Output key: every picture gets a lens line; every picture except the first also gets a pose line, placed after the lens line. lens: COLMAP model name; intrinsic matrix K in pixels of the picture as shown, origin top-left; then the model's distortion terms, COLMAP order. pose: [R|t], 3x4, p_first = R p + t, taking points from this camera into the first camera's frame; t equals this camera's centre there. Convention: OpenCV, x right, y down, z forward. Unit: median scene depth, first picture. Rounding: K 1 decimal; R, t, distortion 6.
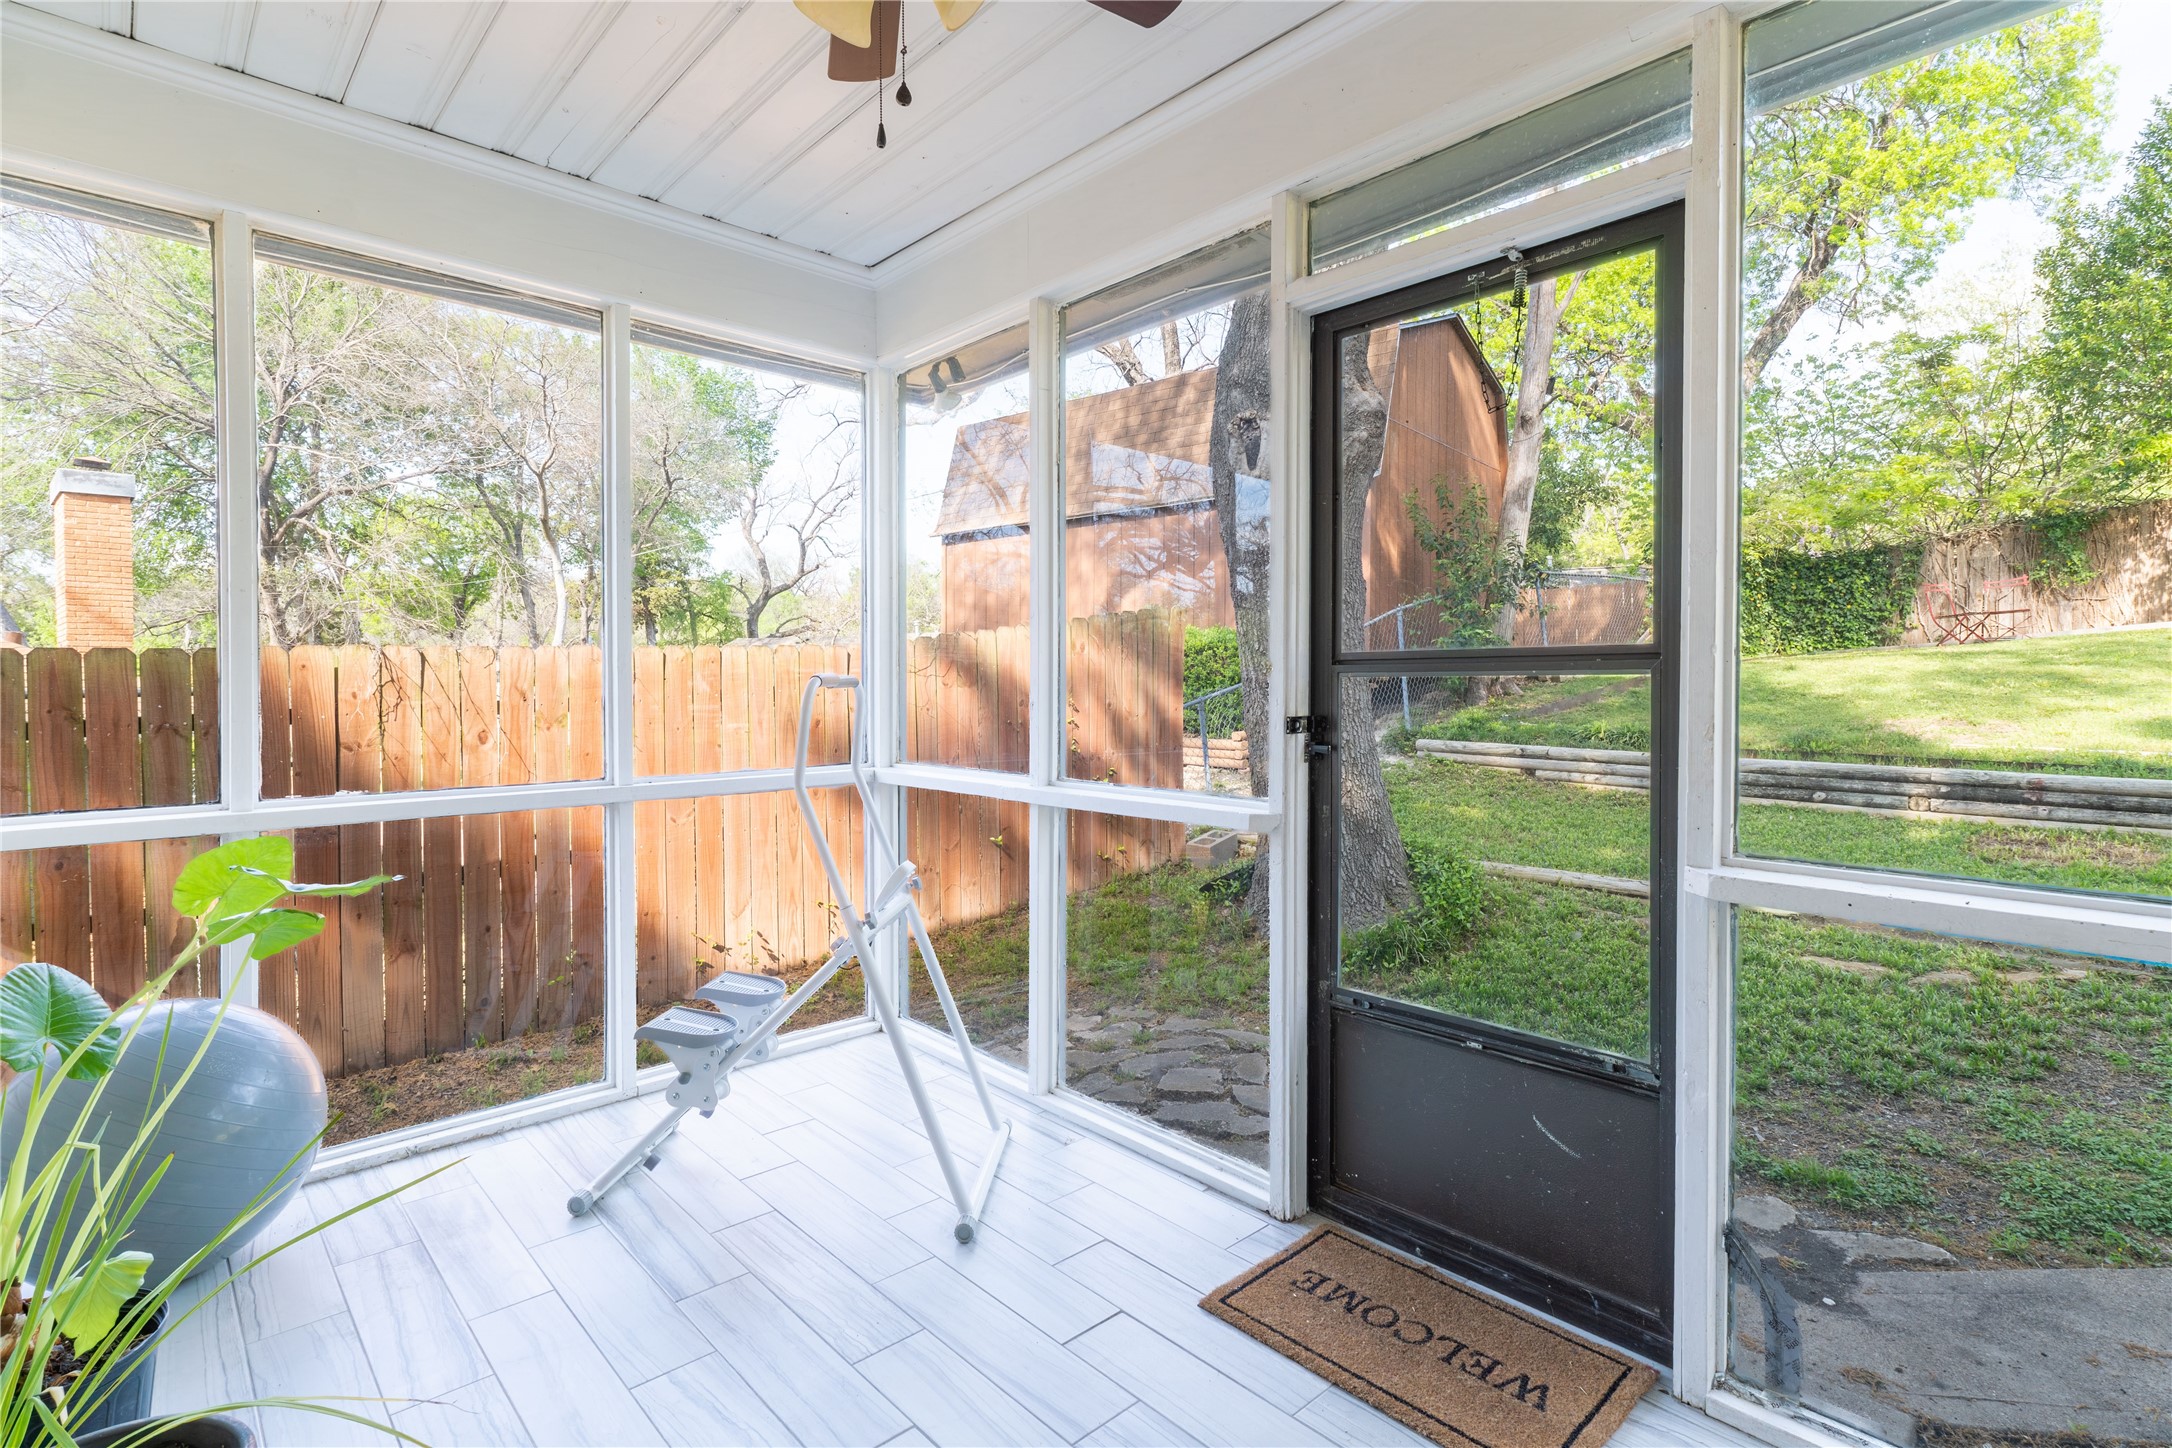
lens RADIAL K [[1038.1, 0, 1085.8], [0, 1038.1, 711.0], [0, 0, 1]] dist [0.002268, -0.000750]
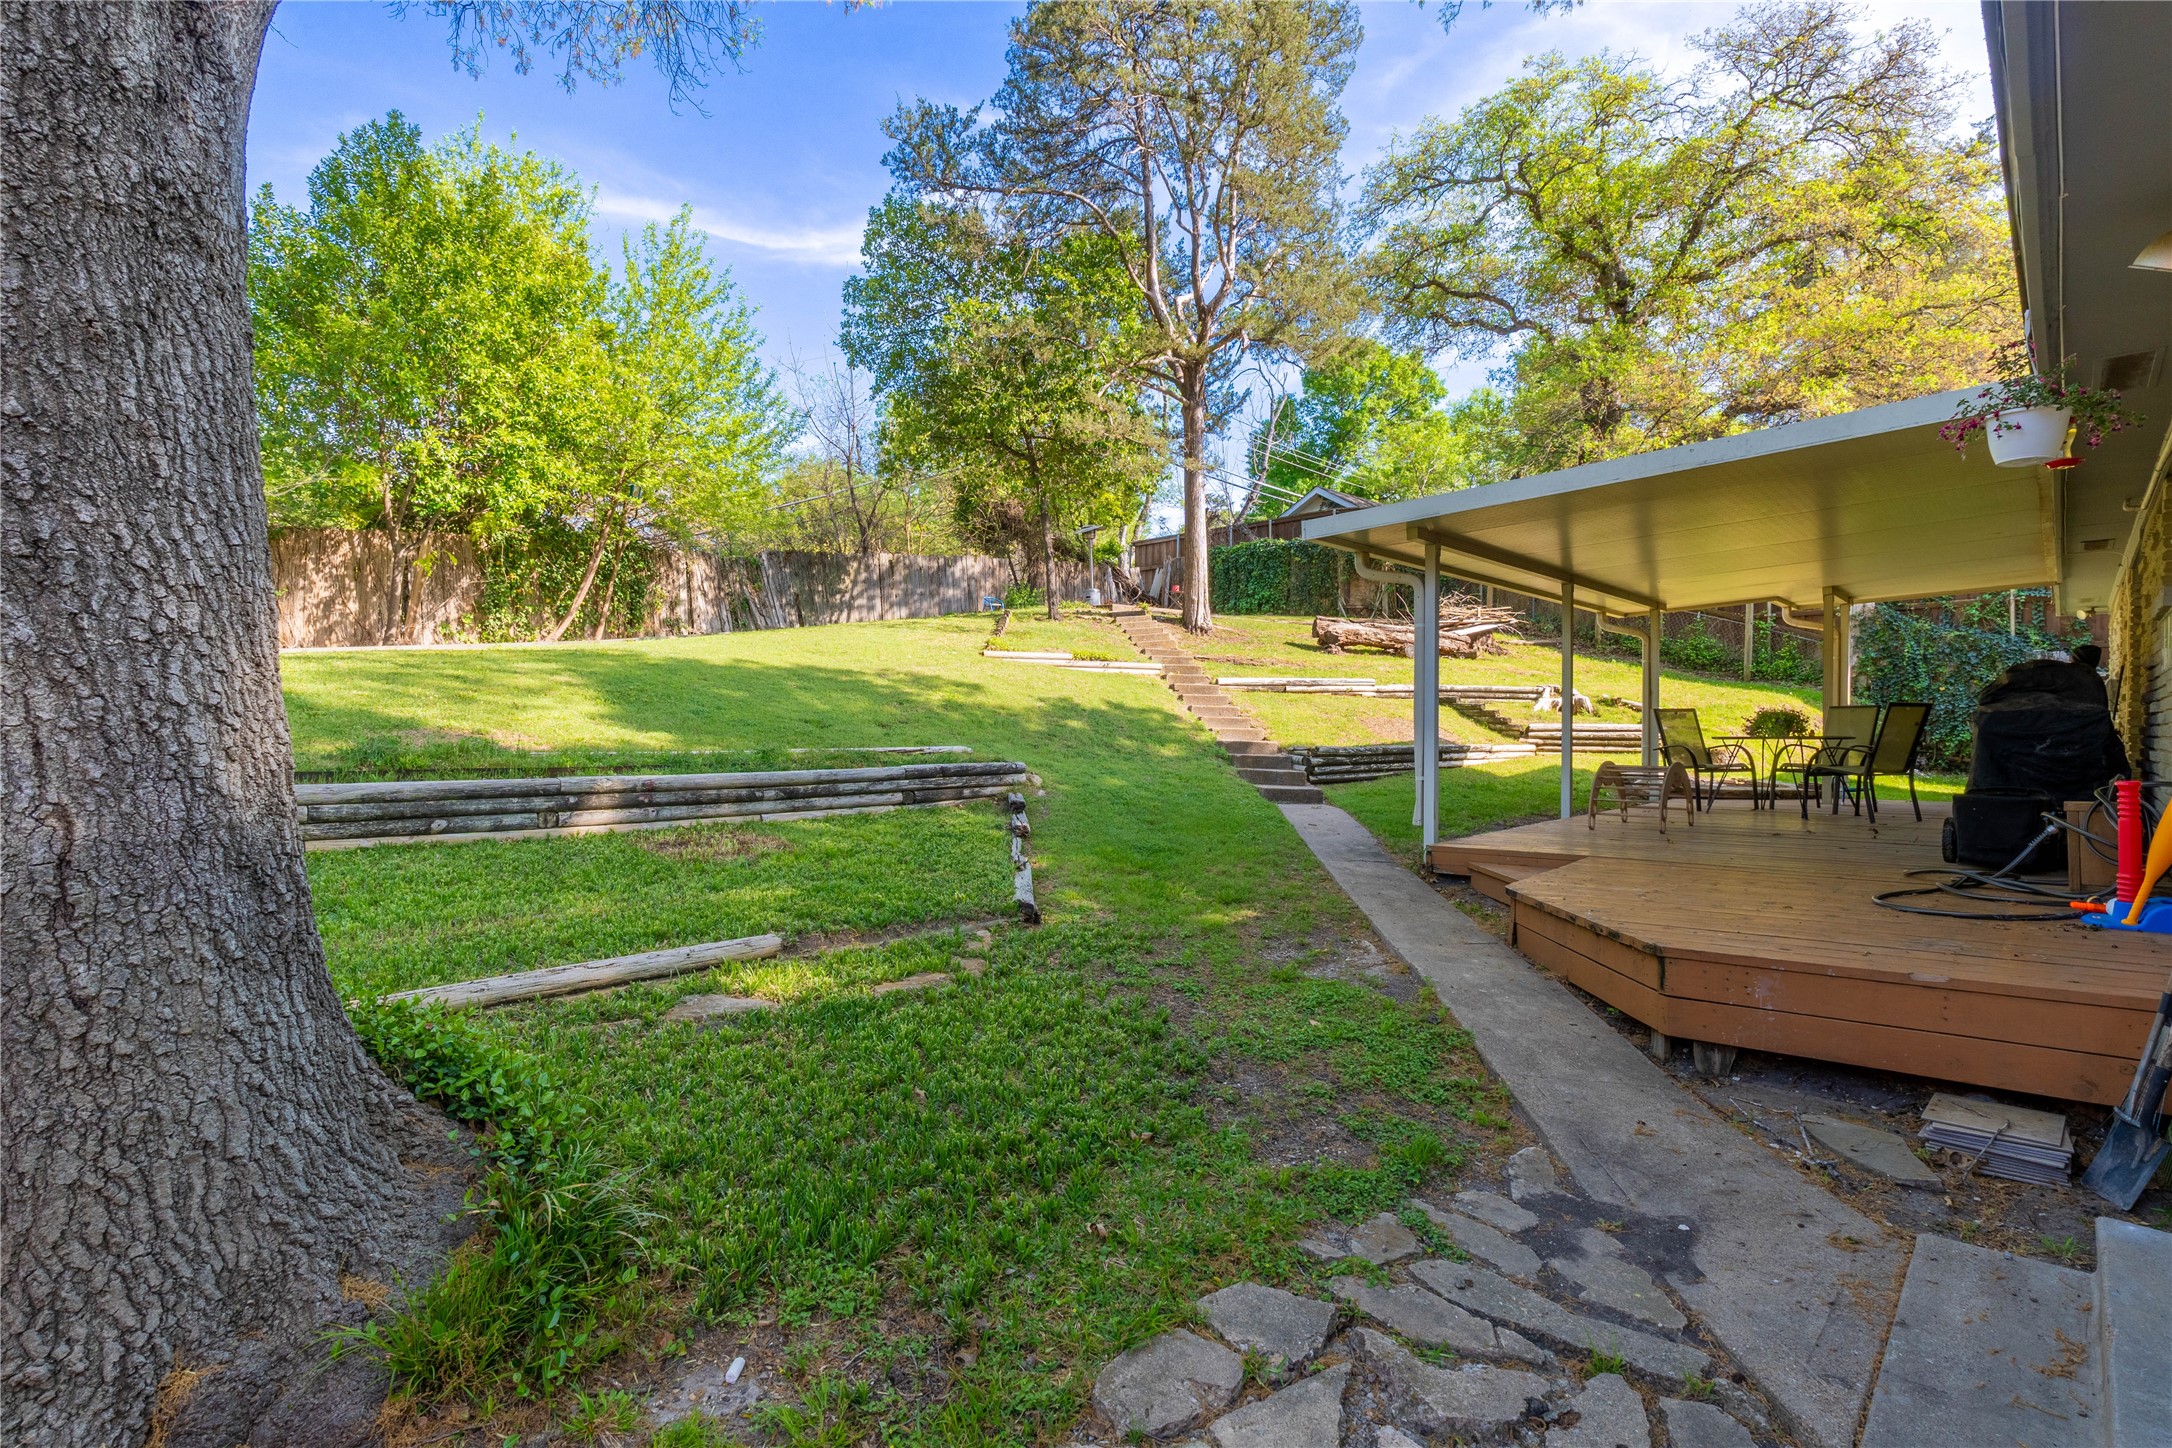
lens RADIAL K [[1038.1, 0, 1088.4], [0, 1038.1, 724.1], [0, 0, 1]] dist [0.002268, -0.000750]
pose [[-0.081341, 0.001210, 0.996686, -0.097563], [0.022686, 0.999742, 0.000638, 0.018298], [-0.996428, 0.022663, -0.081347, 0.594214]]
